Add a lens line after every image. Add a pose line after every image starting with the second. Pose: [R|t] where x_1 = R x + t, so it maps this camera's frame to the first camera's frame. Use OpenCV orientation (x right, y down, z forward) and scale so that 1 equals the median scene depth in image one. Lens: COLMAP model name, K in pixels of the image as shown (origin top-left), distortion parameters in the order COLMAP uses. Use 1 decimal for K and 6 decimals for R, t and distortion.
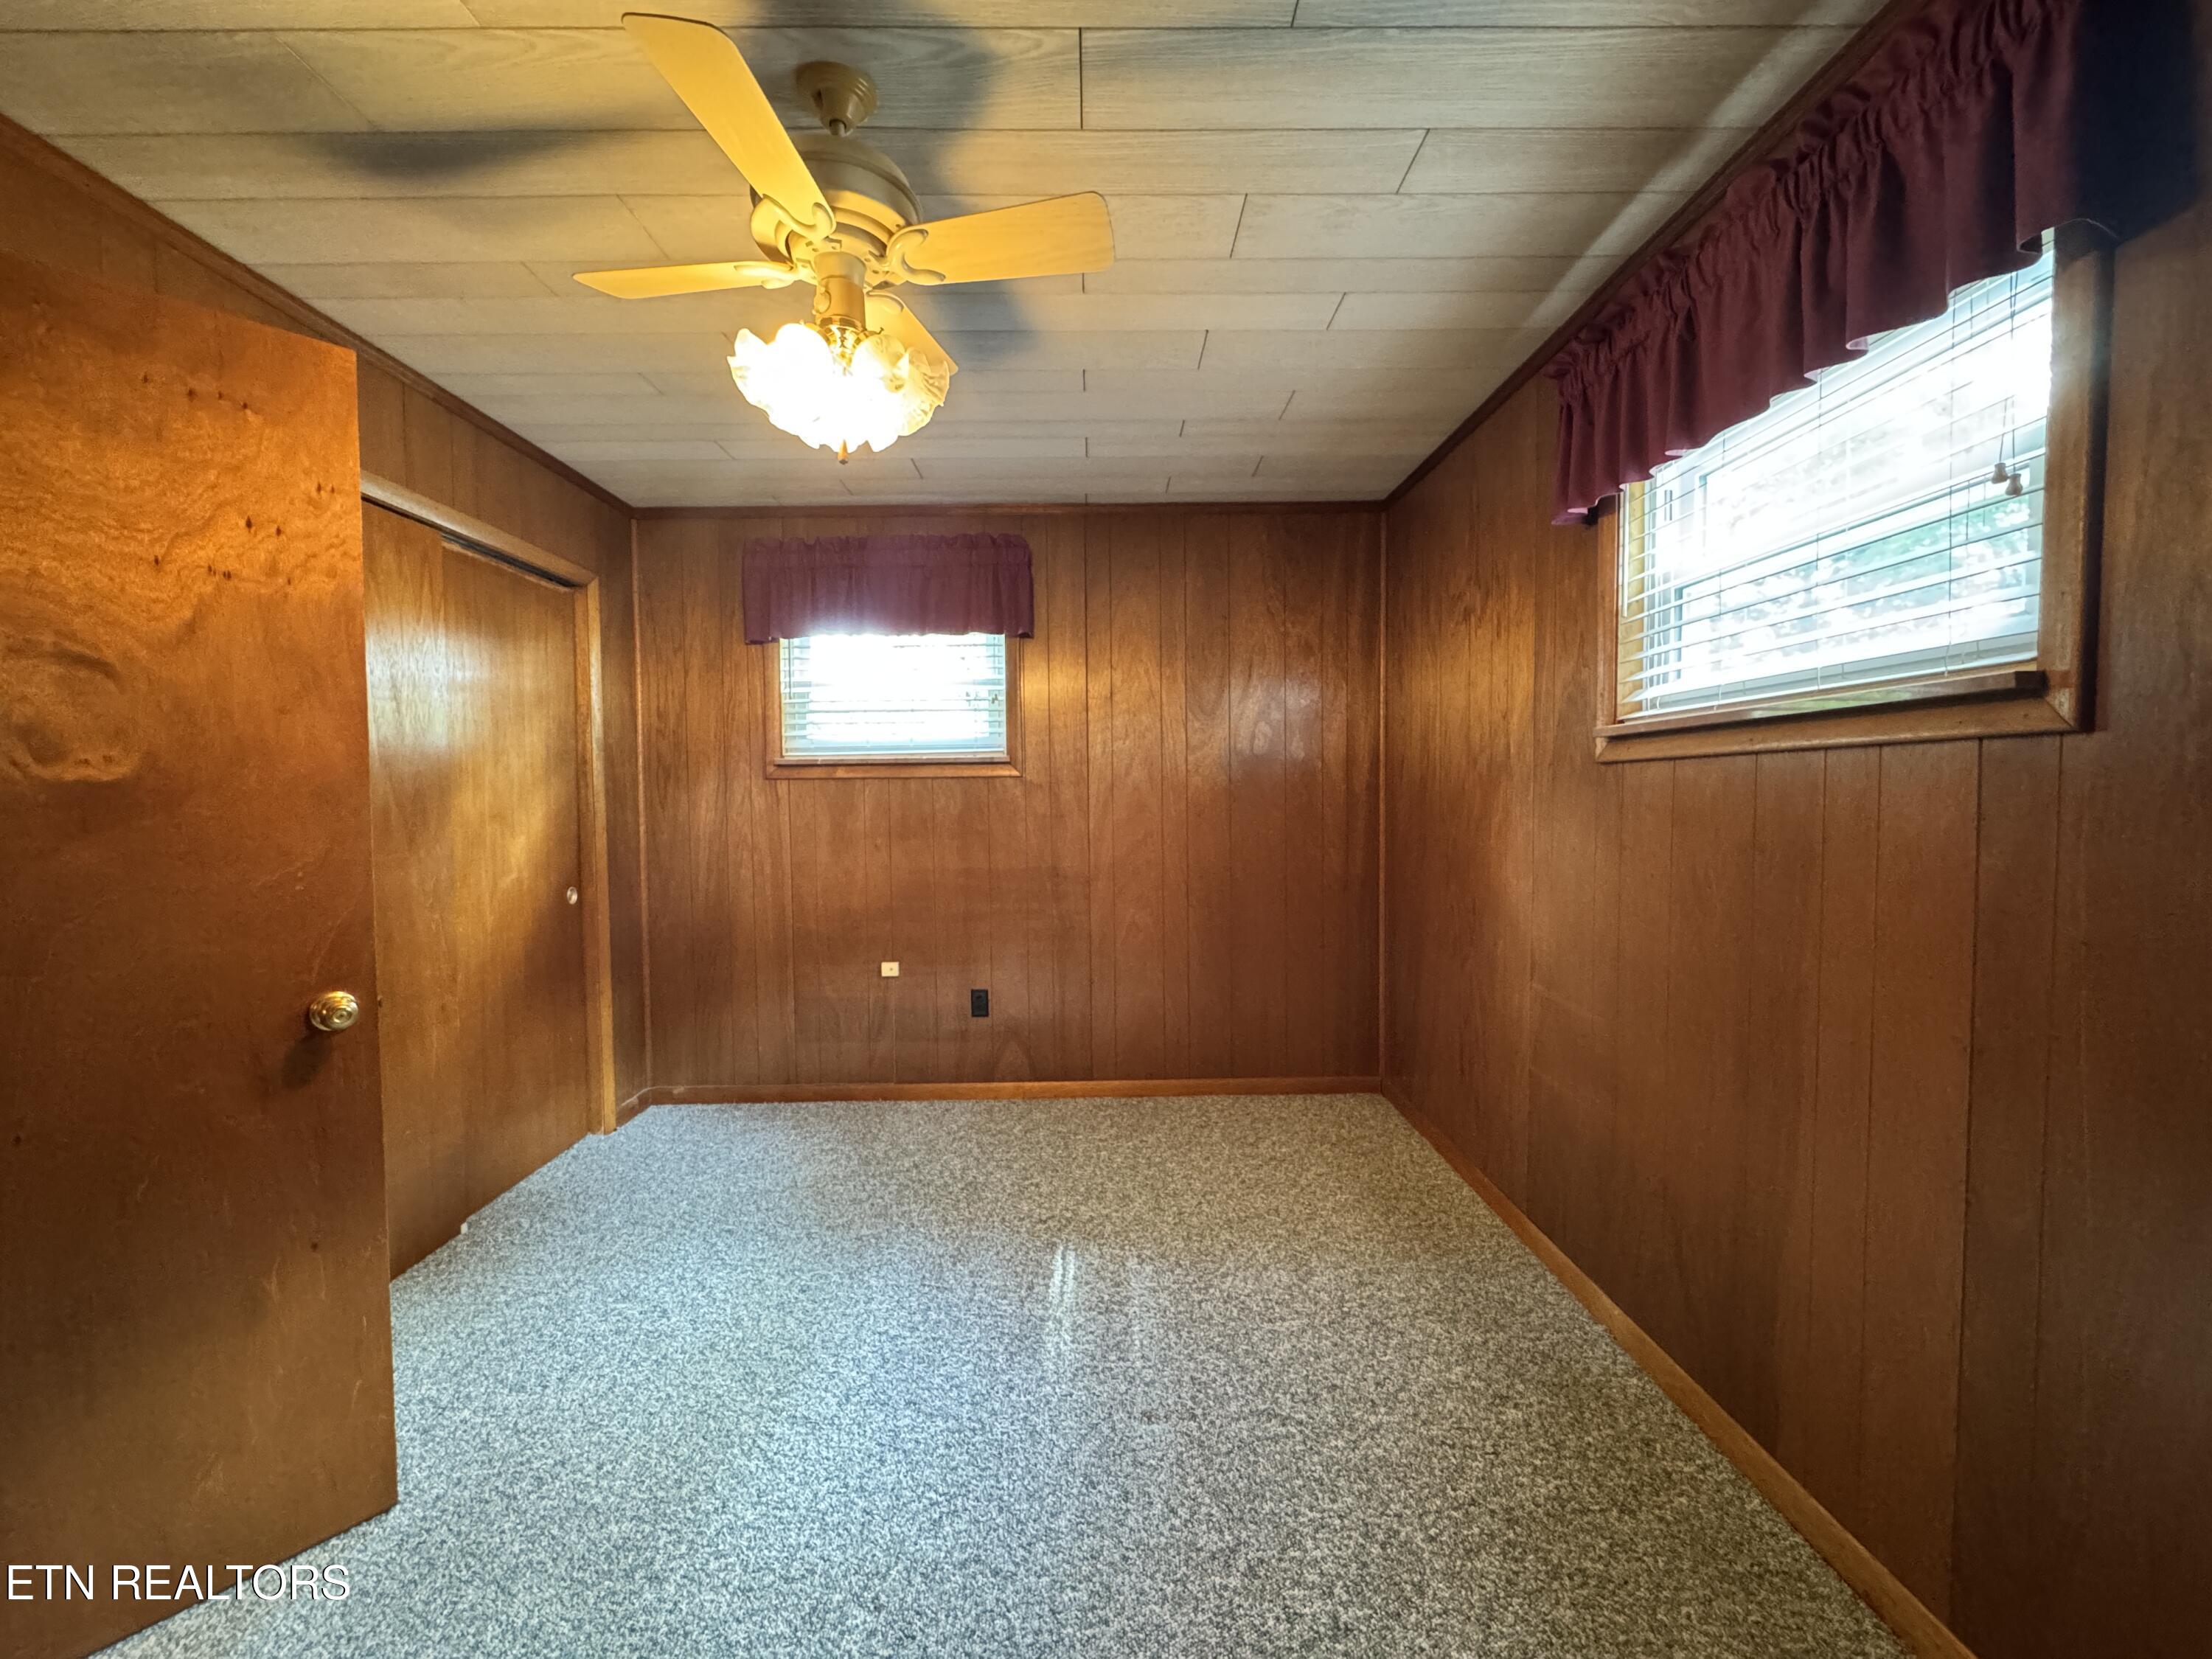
lens RADIAL K [[884.3, 0, 1104.4], [0, 884.3, 829.8], [0, 0, 1]] dist [-0.005473, 0.001099]
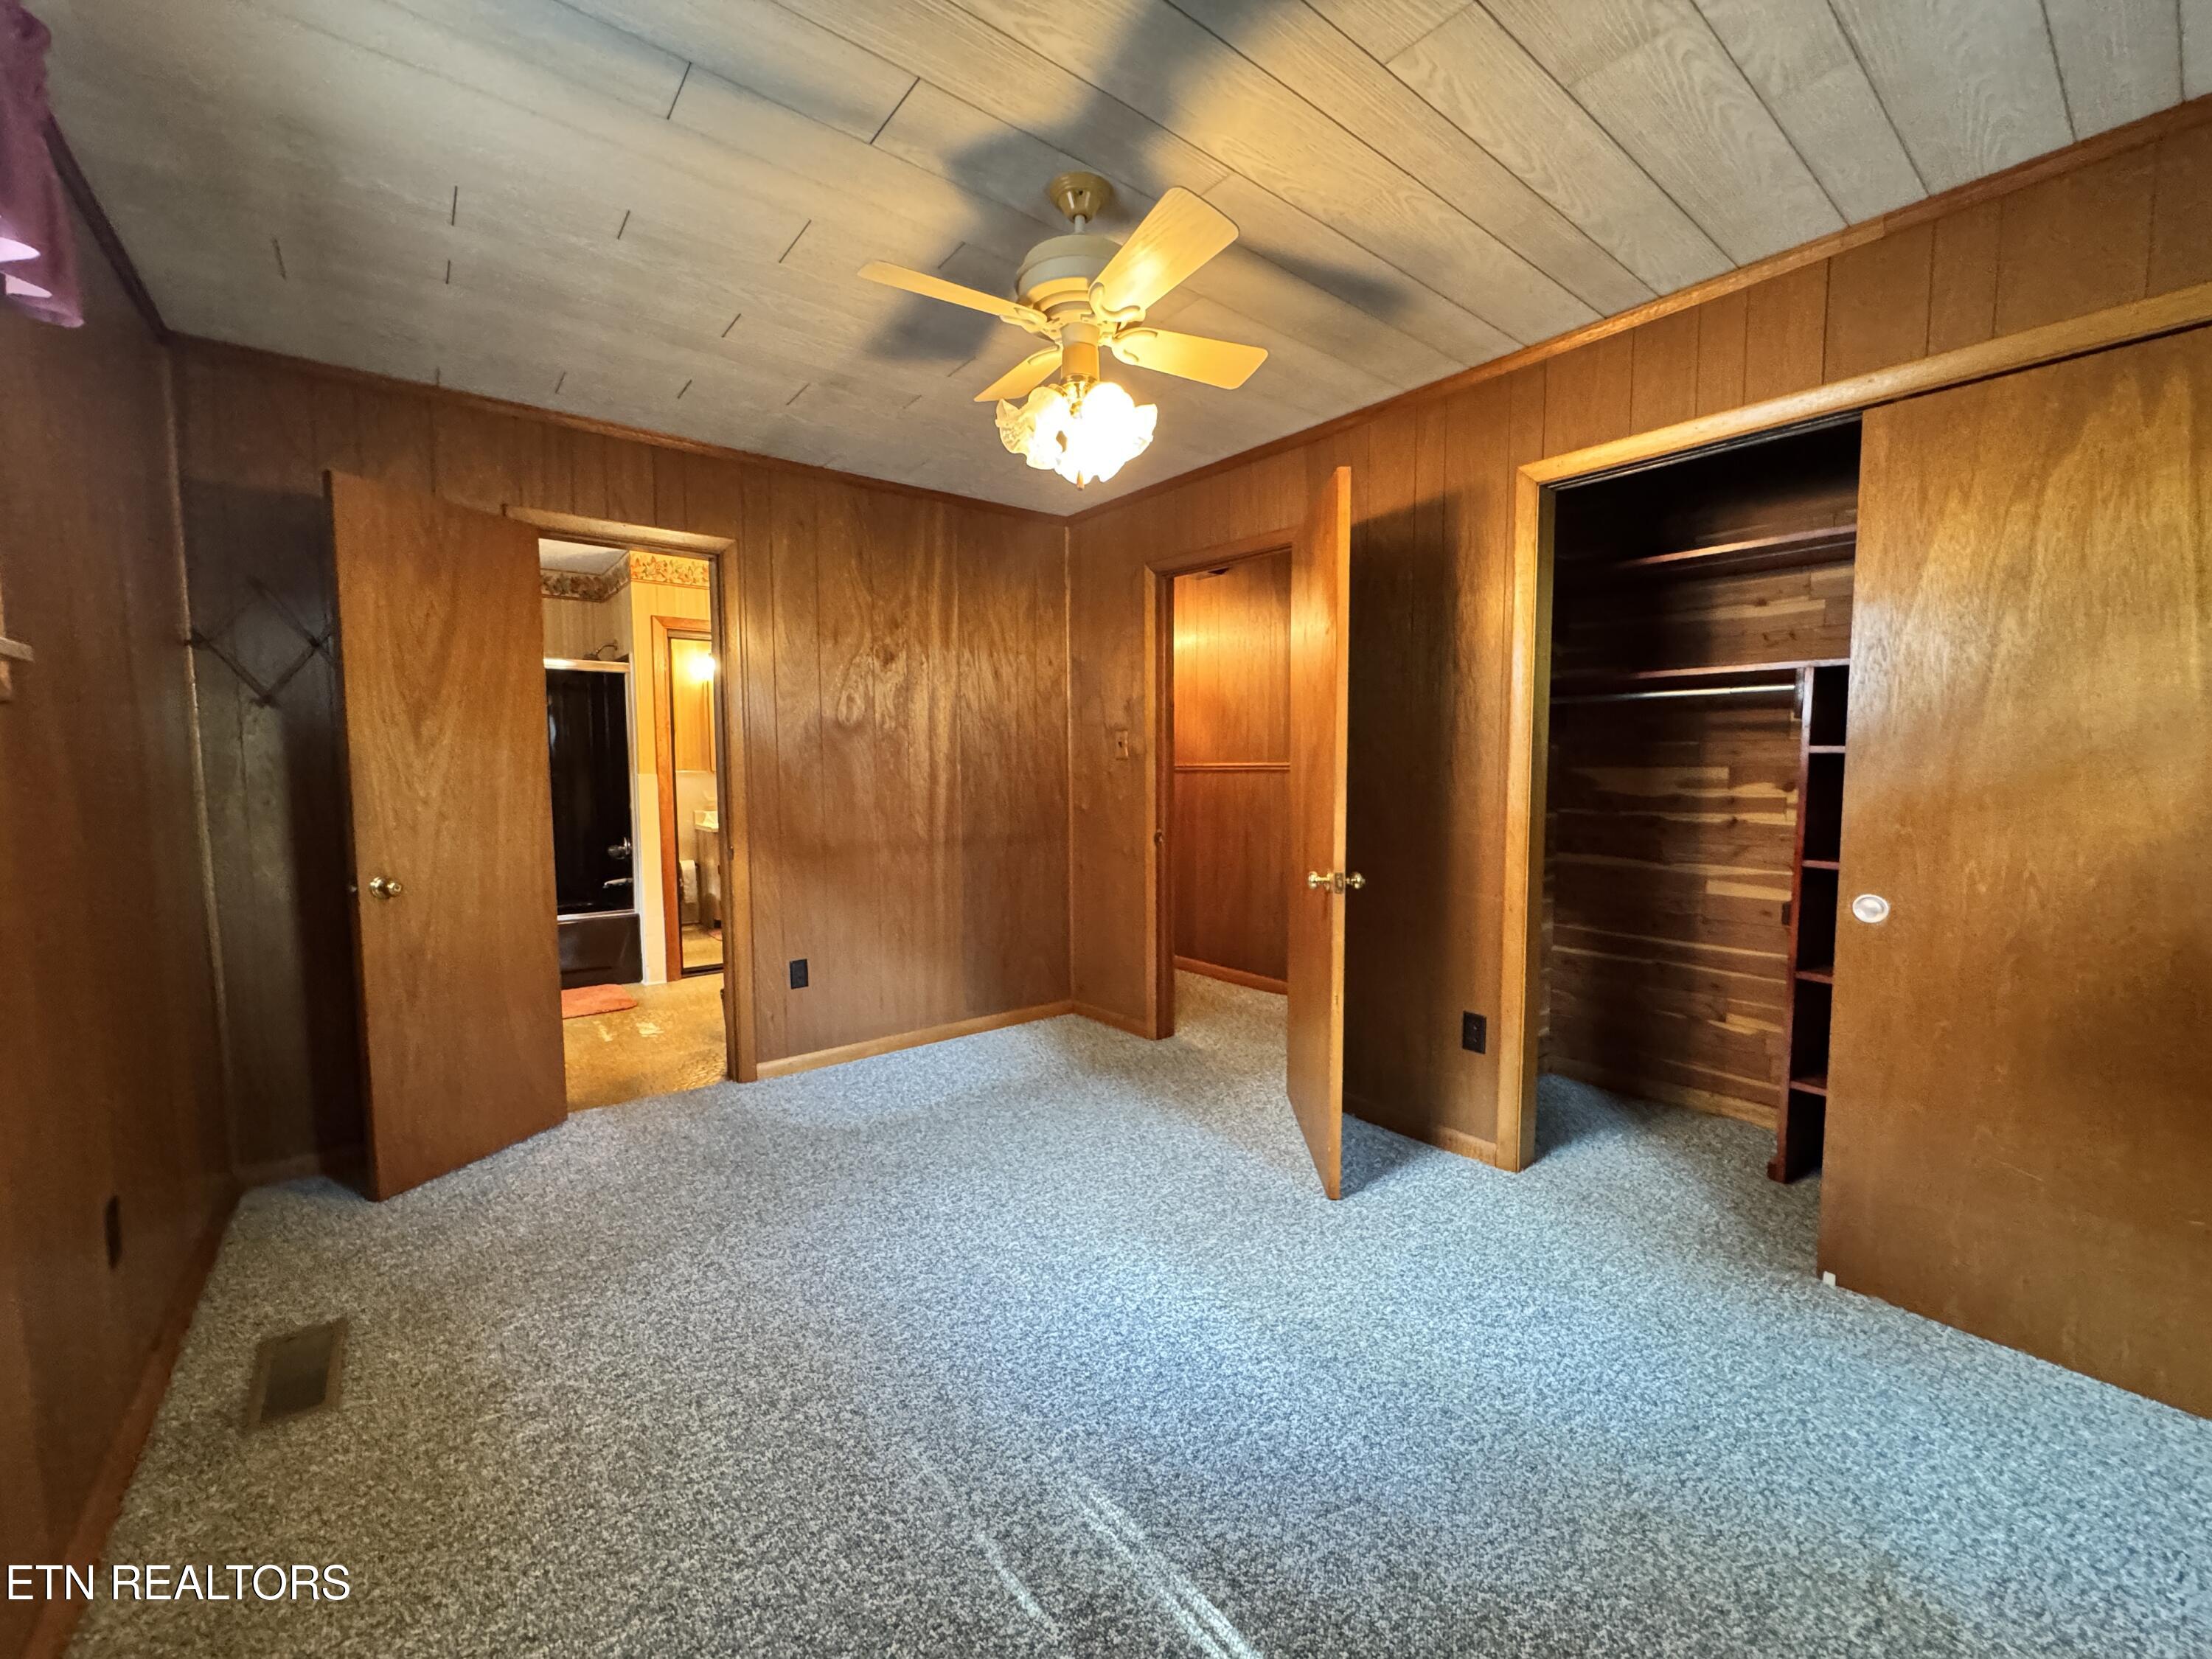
lens RADIAL K [[884.3, 0, 1107.2], [0, 884.3, 830.2], [0, 0, 1]] dist [-0.005473, 0.001099]
pose [[-0.790012, 0.054580, -0.610657, 0.390974], [-0.013962, 0.994169, 0.106921, -0.054232], [0.612933, 0.092995, -0.784644, 1.686606]]
